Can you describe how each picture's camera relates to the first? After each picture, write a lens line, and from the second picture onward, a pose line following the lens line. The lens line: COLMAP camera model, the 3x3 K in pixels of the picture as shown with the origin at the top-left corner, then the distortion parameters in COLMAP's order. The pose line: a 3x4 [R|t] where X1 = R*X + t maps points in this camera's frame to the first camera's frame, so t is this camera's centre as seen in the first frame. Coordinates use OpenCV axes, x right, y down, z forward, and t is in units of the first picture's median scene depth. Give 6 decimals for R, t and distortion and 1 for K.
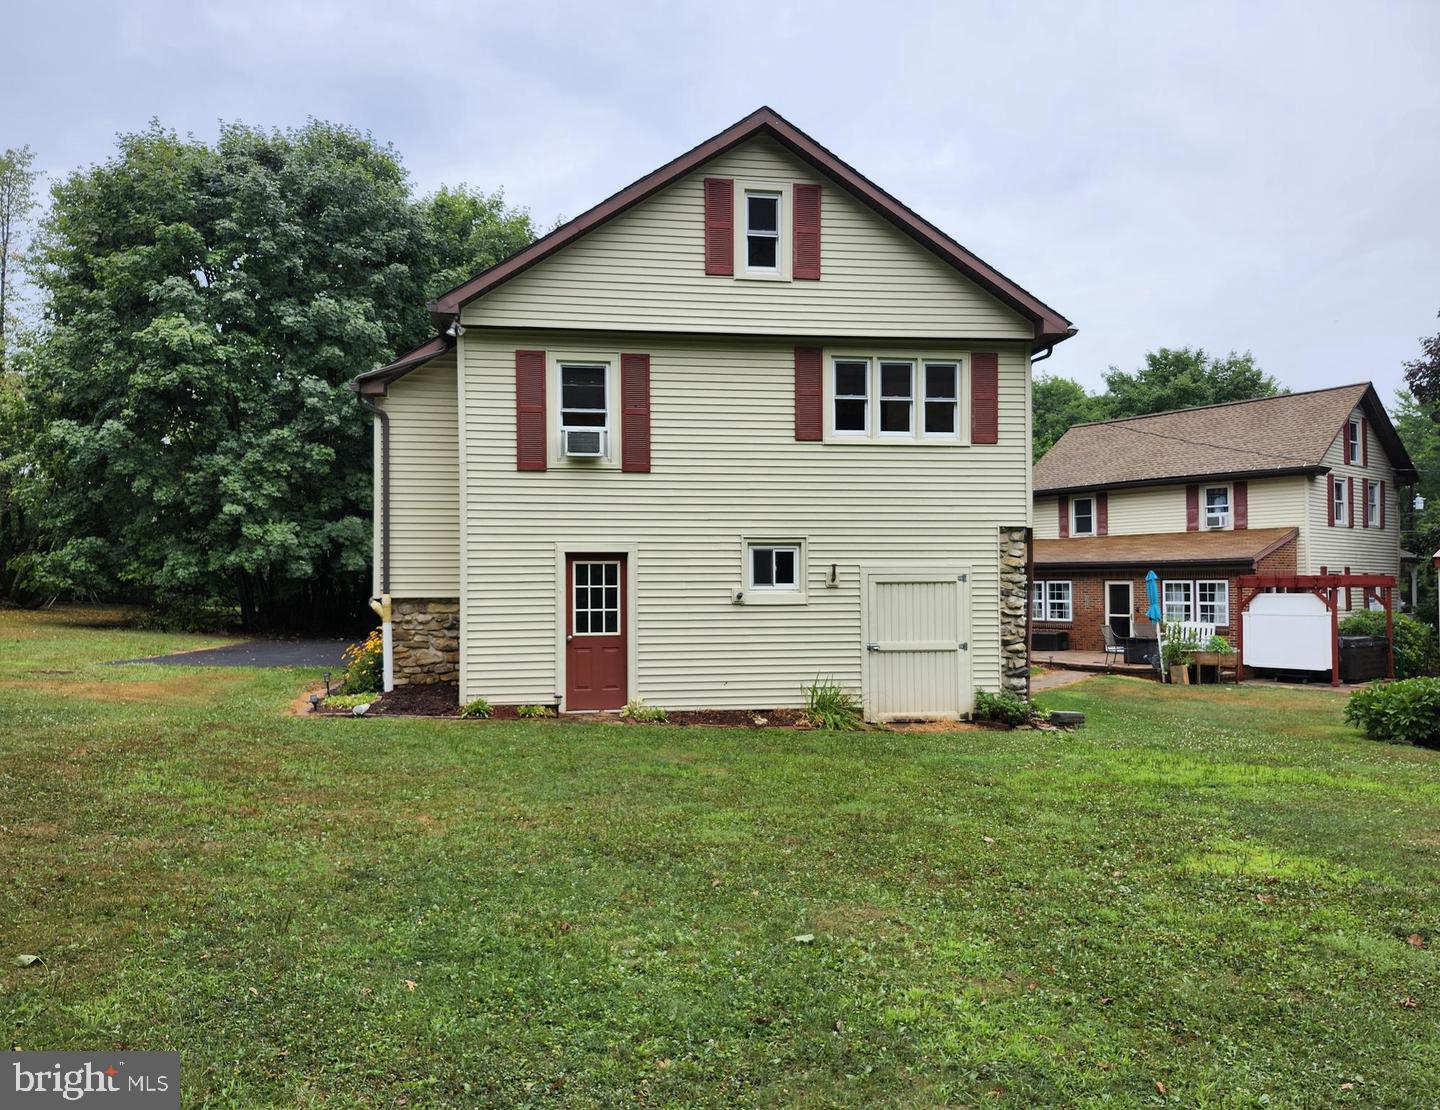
lens RADIAL K [[1014.6, 0, 720.0], [0, 1014.6, 555.0], [0, 0, 1]] dist [0.131752, -0.000367]
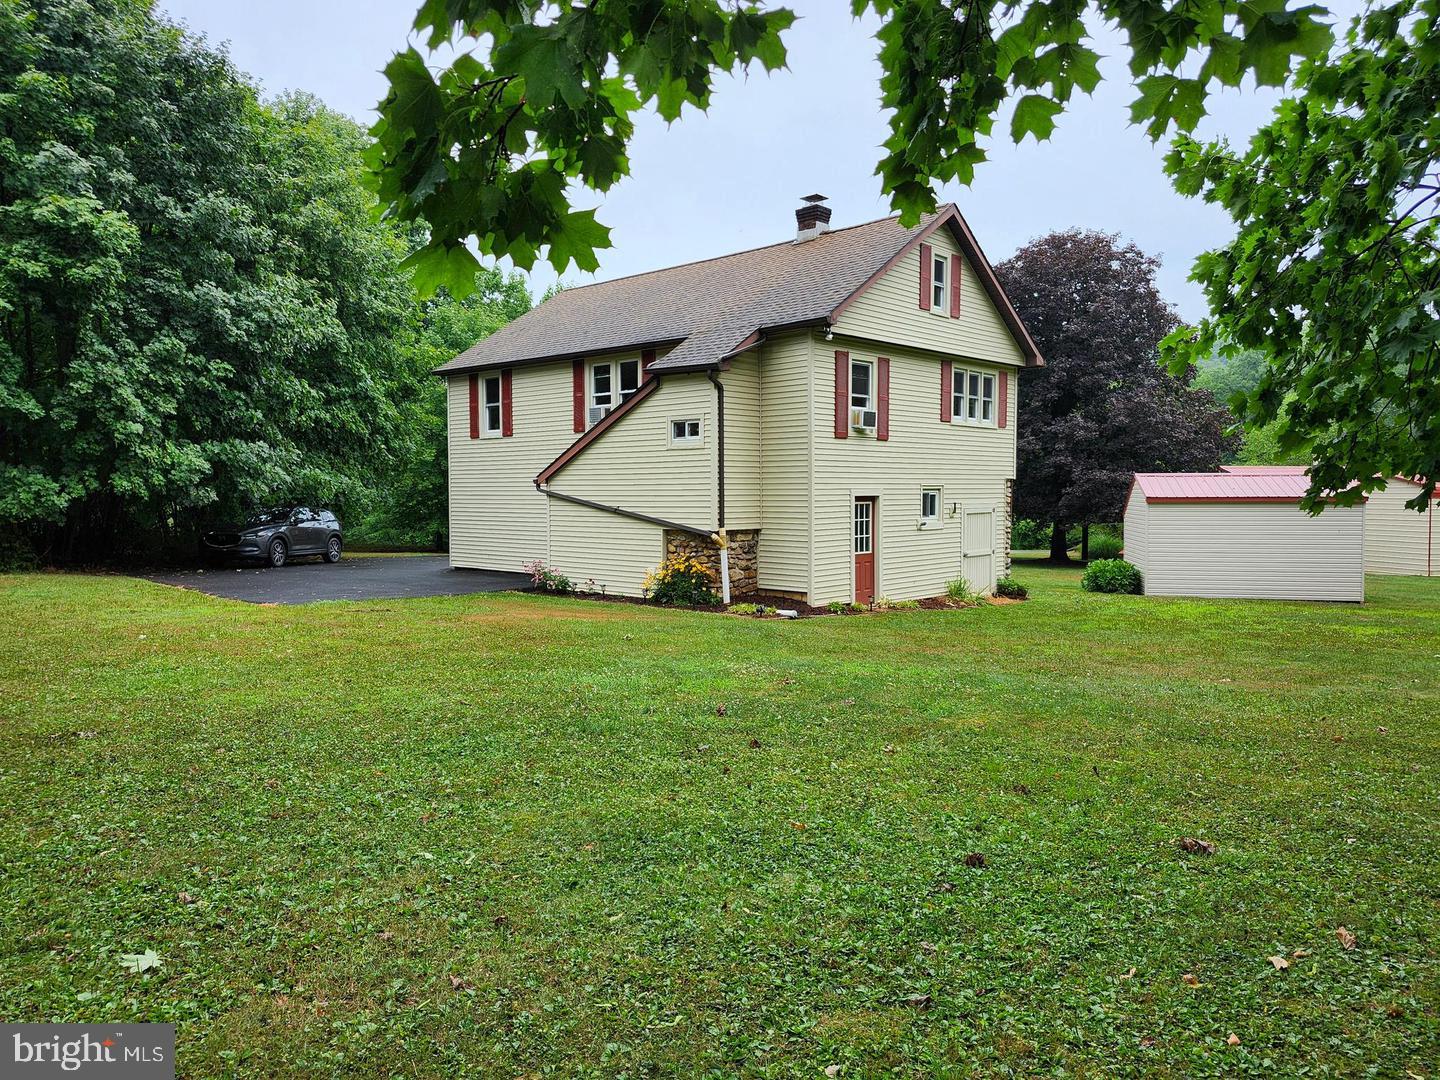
lens RADIAL K [[1012.5, 0, 720.0], [0, 1012.5, 540.0], [0, 0, 1]] dist [0.108044, -0.110479]
pose [[0.764208, -0.030610, 0.644243, -1.176015], [-0.018018, 0.997470, 0.068766, -0.034596], [-0.644718, -0.064160, 0.761723, 0.036828]]
